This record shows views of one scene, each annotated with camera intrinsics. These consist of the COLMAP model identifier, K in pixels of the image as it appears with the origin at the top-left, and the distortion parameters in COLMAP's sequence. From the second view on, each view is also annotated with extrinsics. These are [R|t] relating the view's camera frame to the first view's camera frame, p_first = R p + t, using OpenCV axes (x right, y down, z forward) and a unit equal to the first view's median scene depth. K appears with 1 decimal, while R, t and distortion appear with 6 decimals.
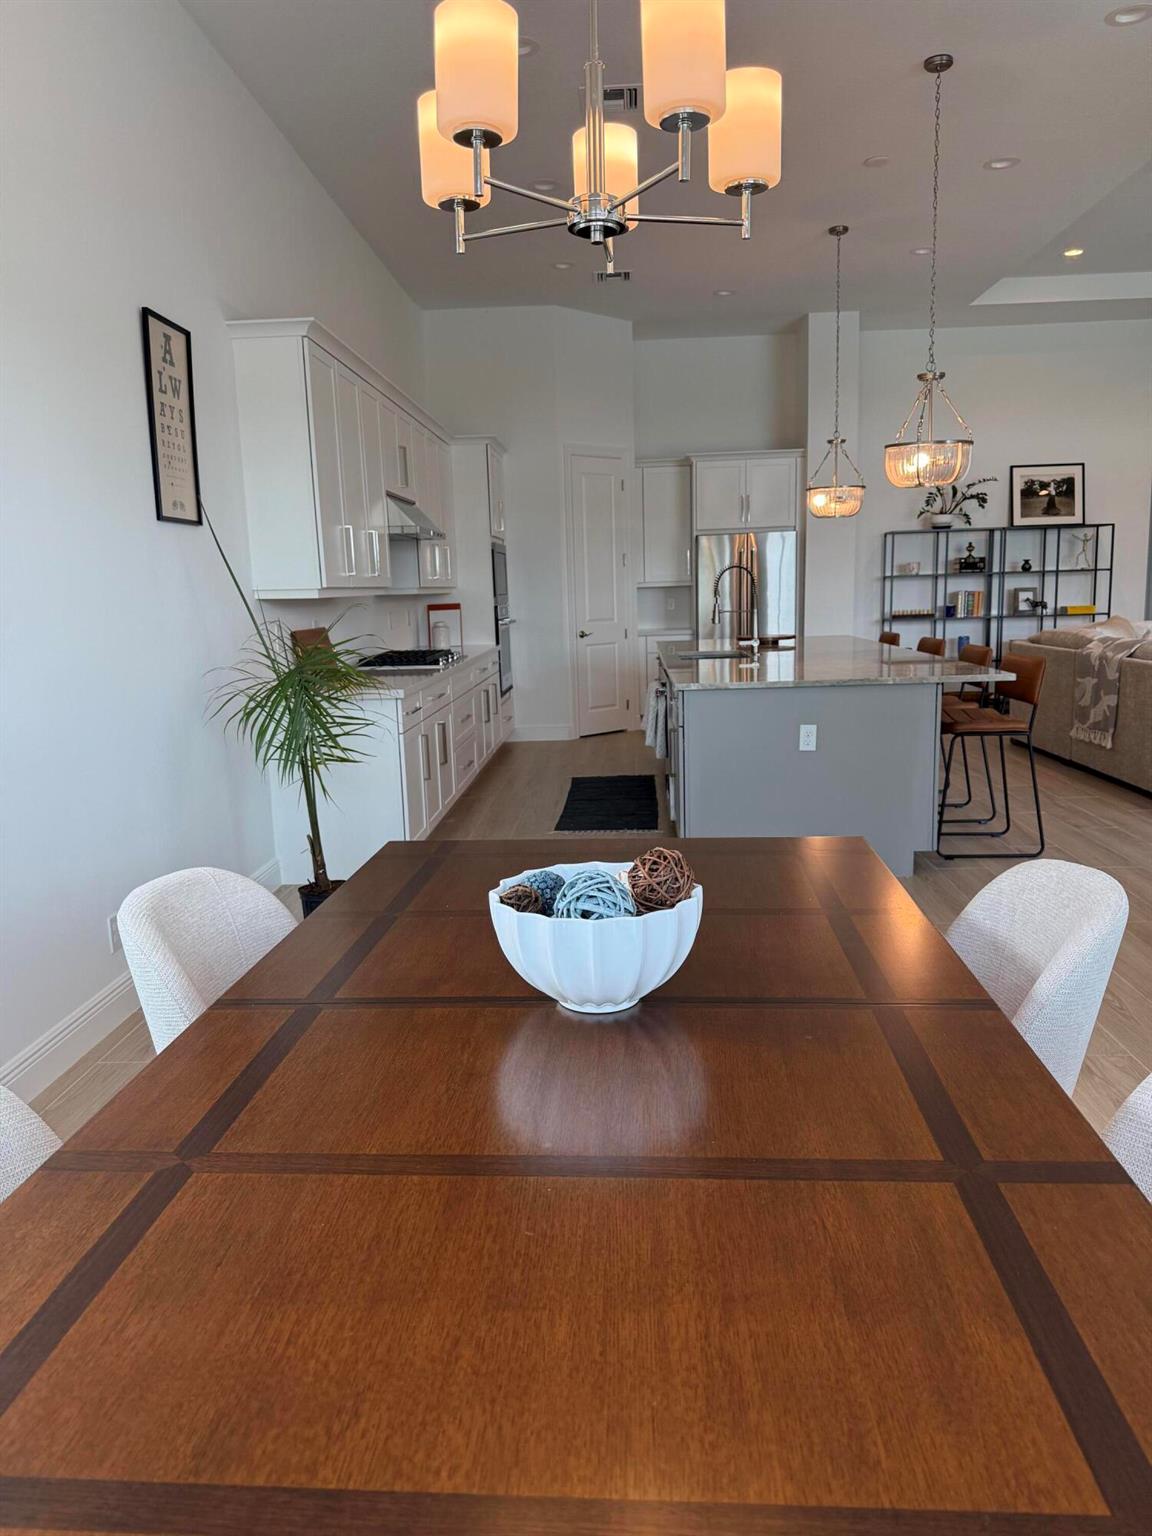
lens RADIAL K [[1086.1, 0, 566.7], [0, 1086.1, 760.4], [0, 0, 1]] dist [0.014834, -0.039110]
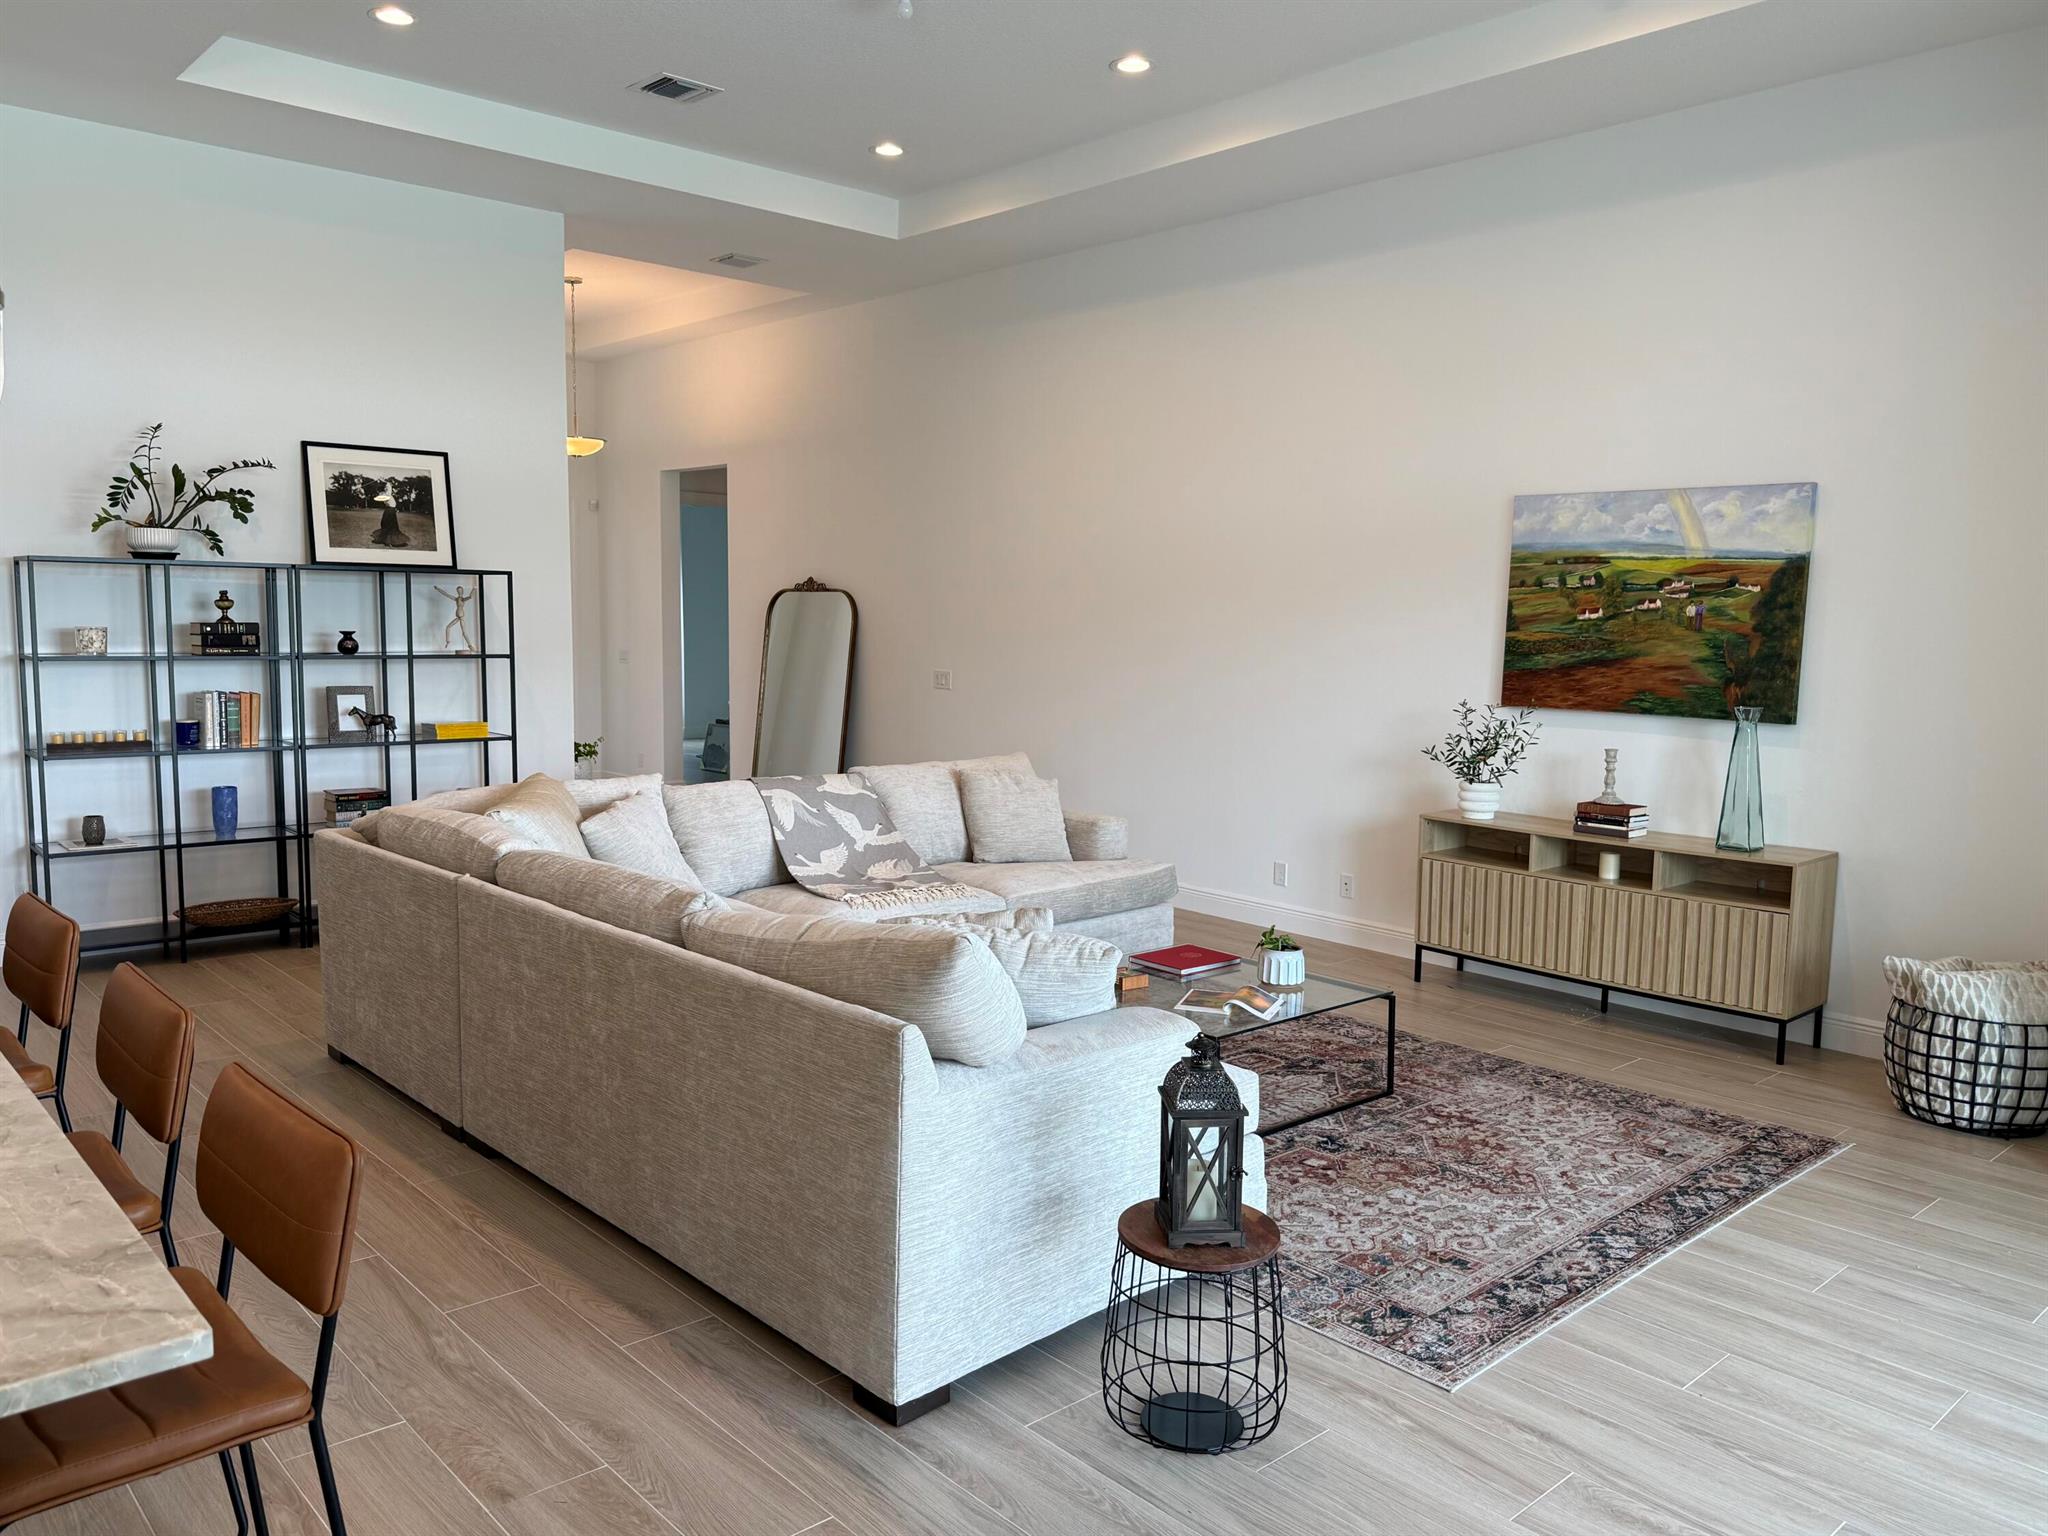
lens RADIAL K [[1538.5, 0, 1008.1], [0, 1538.5, 763.3], [0, 0, 1]] dist [0.081040, -0.074571]
pose [[0.710790, -0.028938, 0.702809, 0.132673], [0.079840, 0.996015, -0.039736, -0.070904], [-0.698858, 0.084356, 0.710268, 0.282594]]
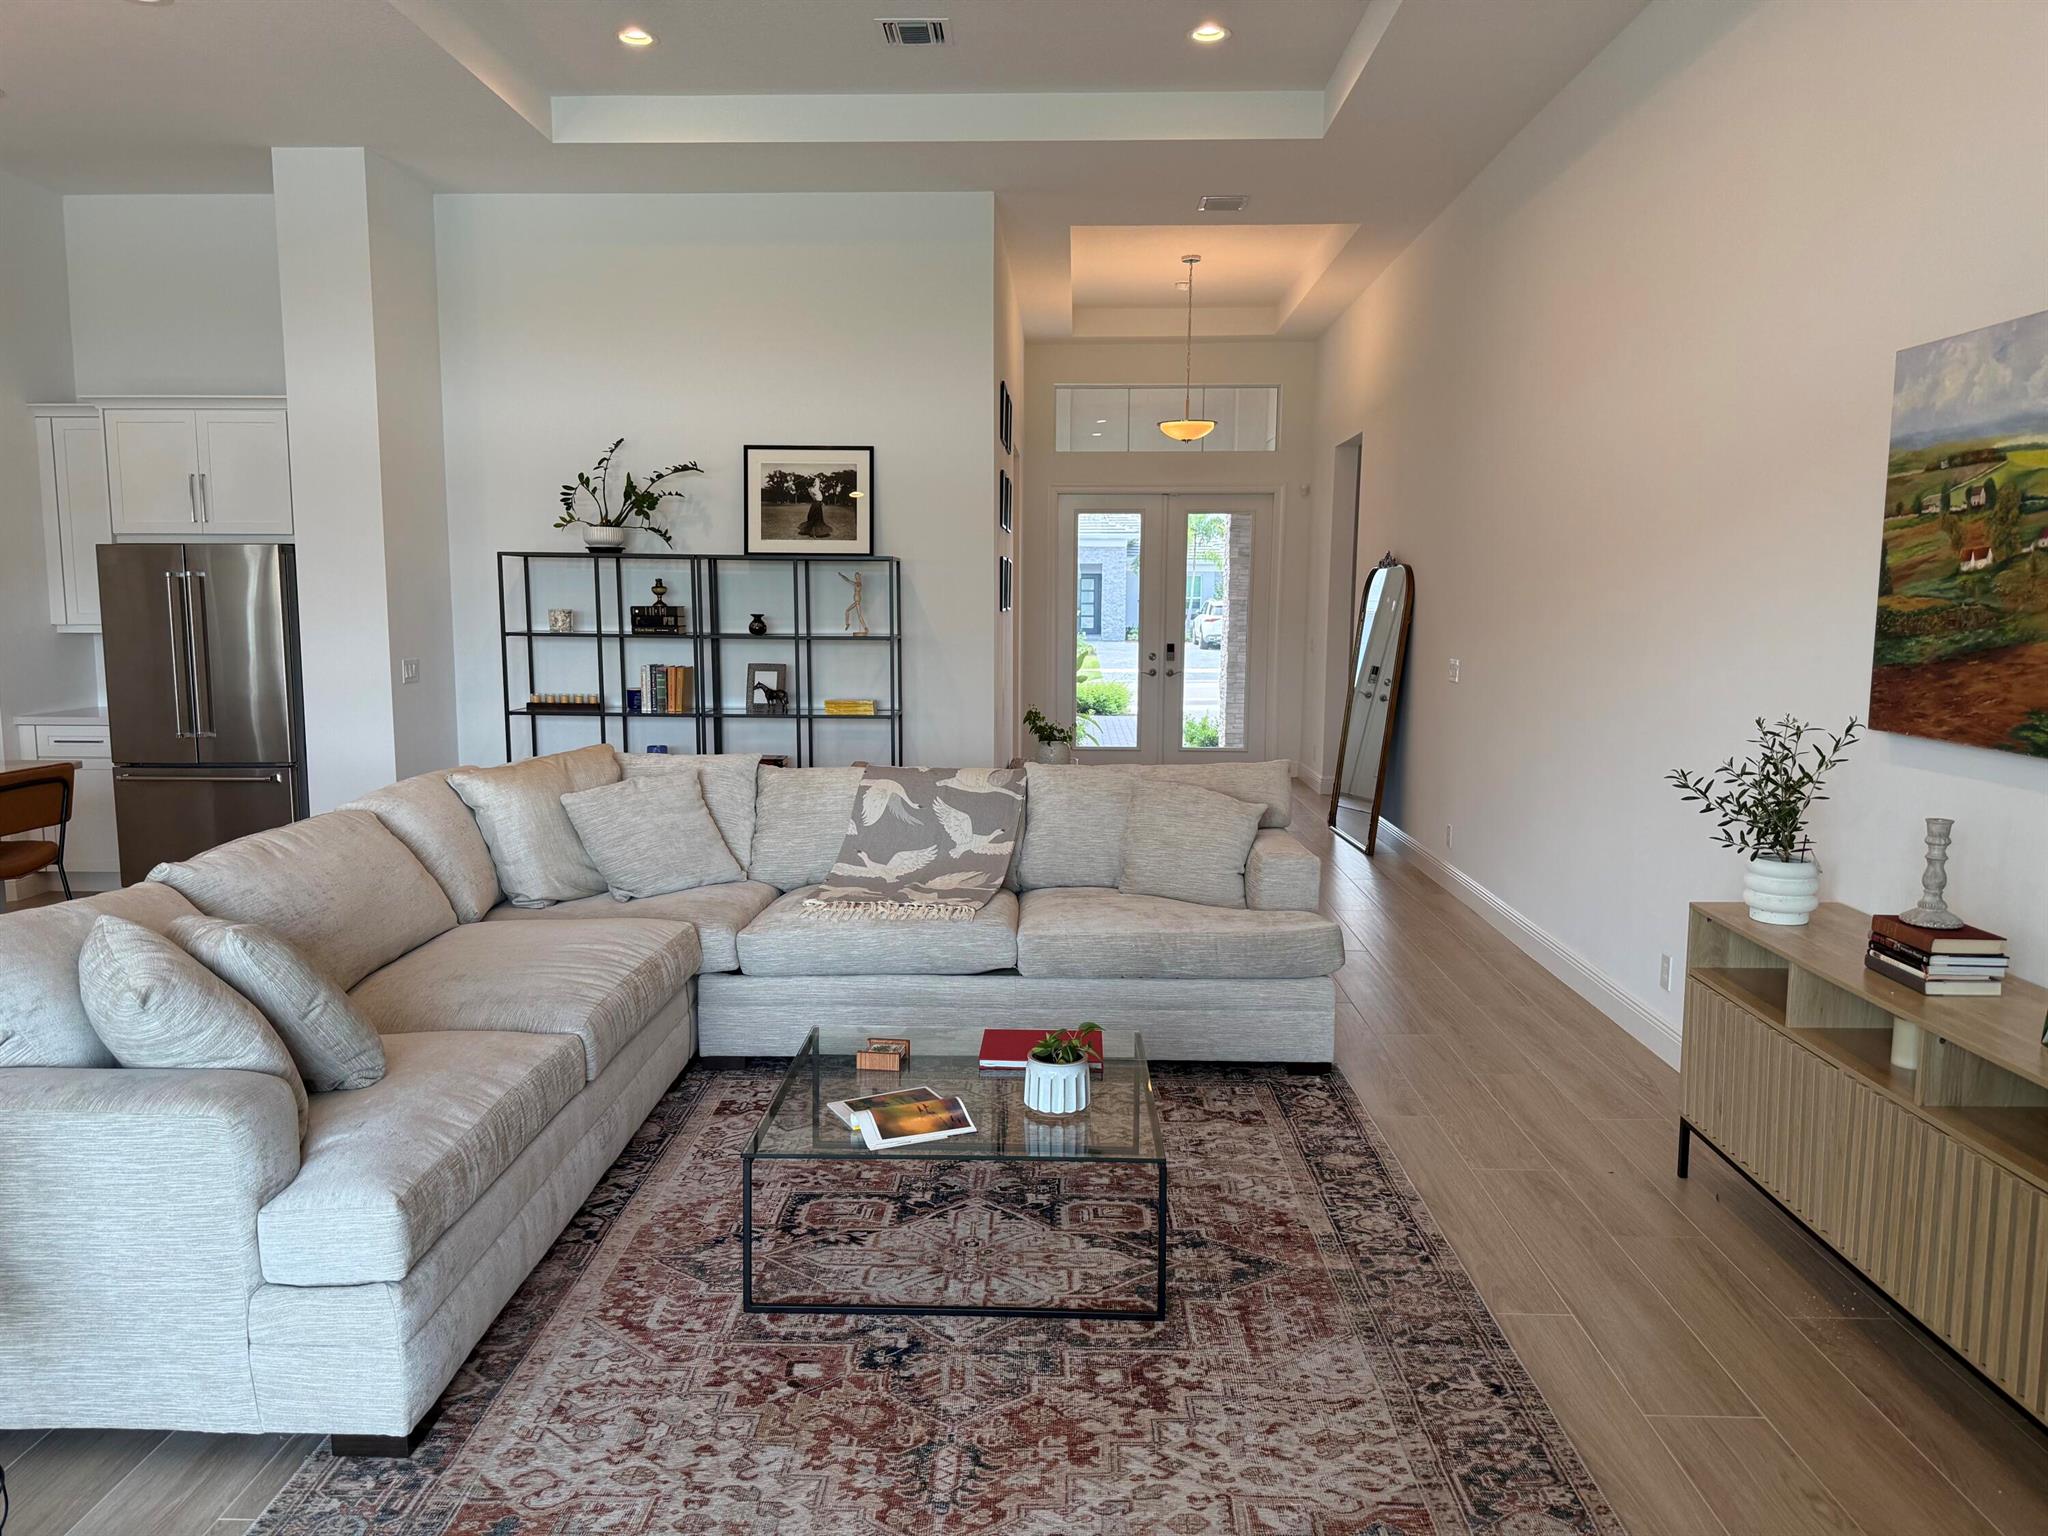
lens RADIAL K [[1448.2, 0, 1014.7], [0, 1448.2, 782.8], [0, 0, 1]] dist [0.014834, -0.039110]
pose [[0.999049, 0.037884, 0.021590, 0.536858], [-0.036839, 0.998221, -0.046872, -0.068486], [-0.023327, 0.046032, 0.998668, 0.261717]]
